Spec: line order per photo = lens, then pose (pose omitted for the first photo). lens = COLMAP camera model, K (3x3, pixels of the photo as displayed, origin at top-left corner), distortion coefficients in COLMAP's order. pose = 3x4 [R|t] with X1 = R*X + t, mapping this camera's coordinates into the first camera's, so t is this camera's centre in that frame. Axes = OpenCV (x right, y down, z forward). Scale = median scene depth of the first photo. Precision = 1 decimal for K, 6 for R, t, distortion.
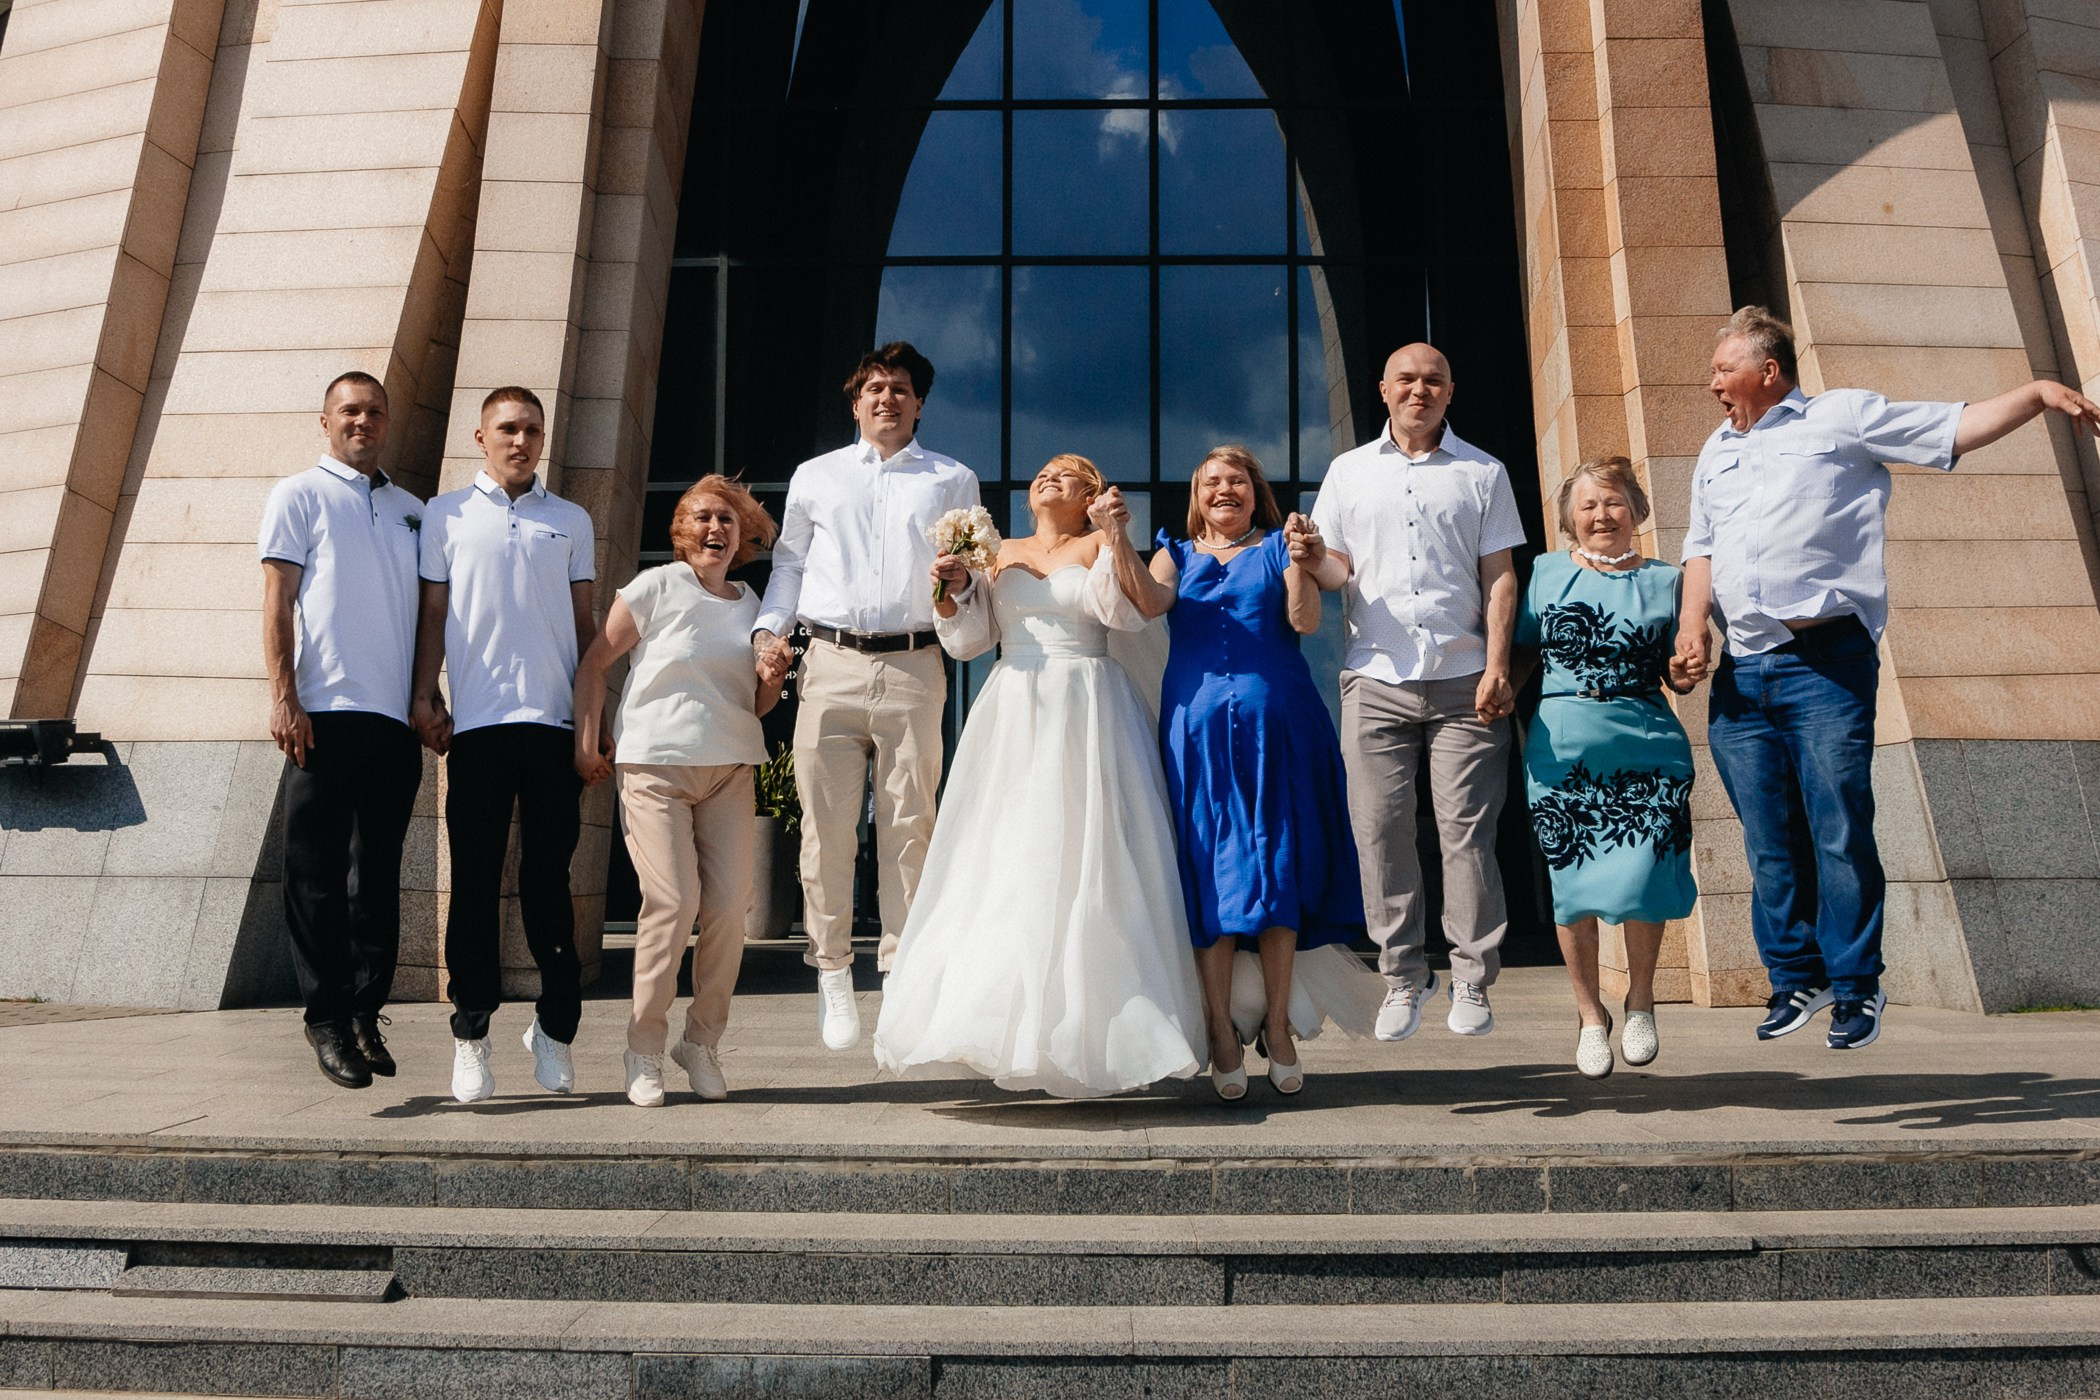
lens RADIAL K [[2400.5, 0, 992.6], [0, 2400.5, 723.2], [0, 0, 1]] dist [-0.096023, 0.000000]
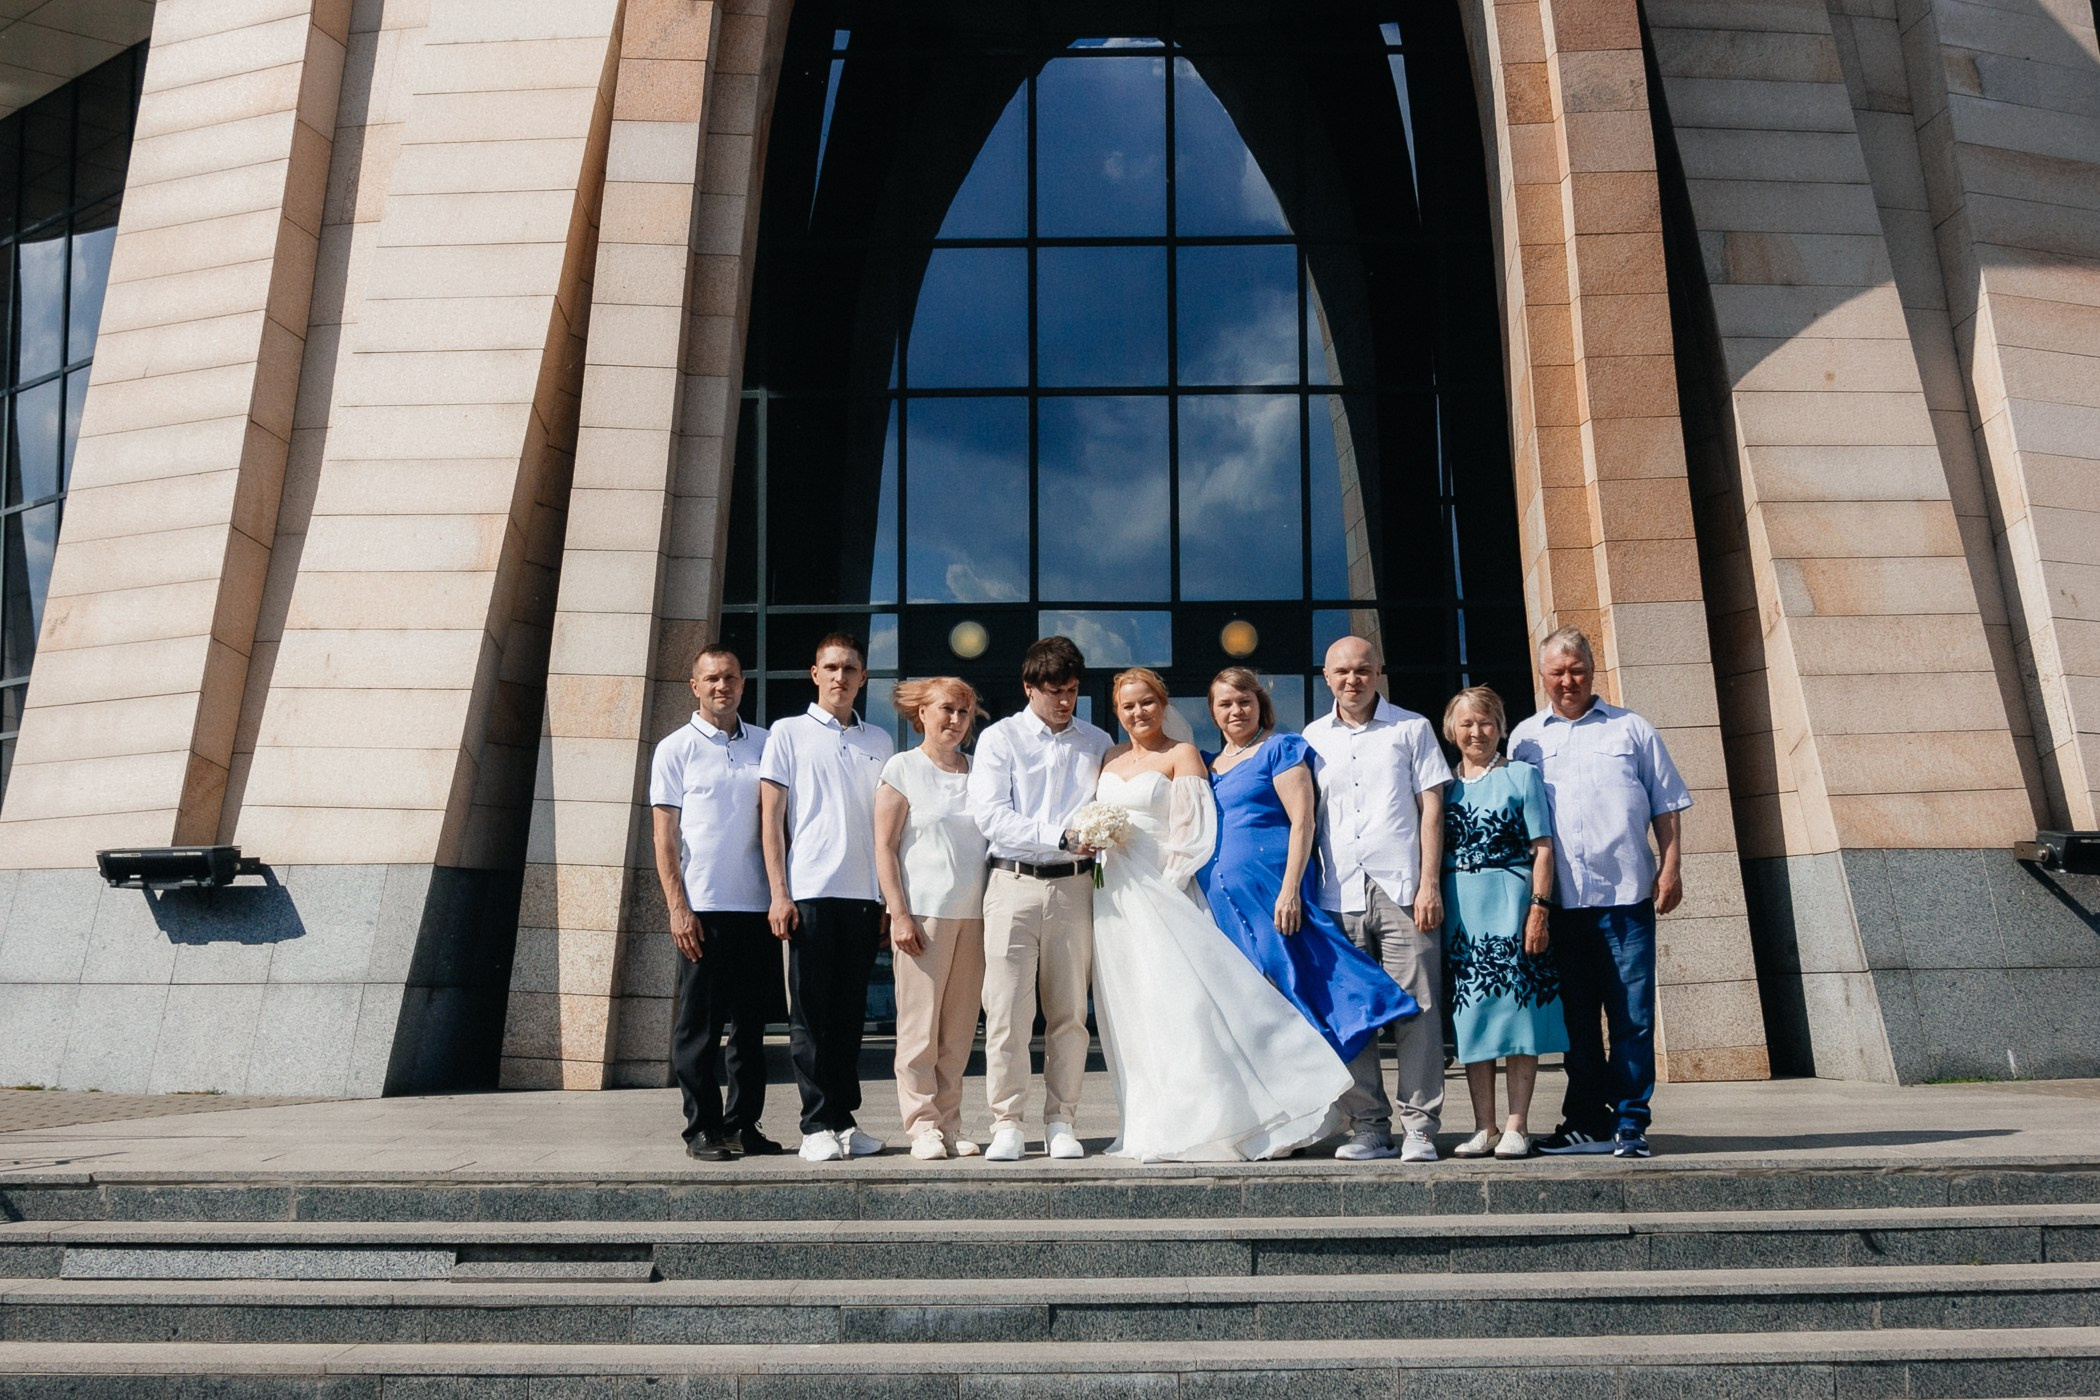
lens RADIAL K [[2548.2, 0, 1036.5], [0, 2548.2, 750.3], [0, 0, 1]] dist [-0.062237, 0.000000]
pose [[0.999842, -0.008600, 0.015566, -0.022299], [0.009007, 0.999614, -0.026276, -0.012016], [-0.015334, 0.026412, 0.999534, -0.223172]]
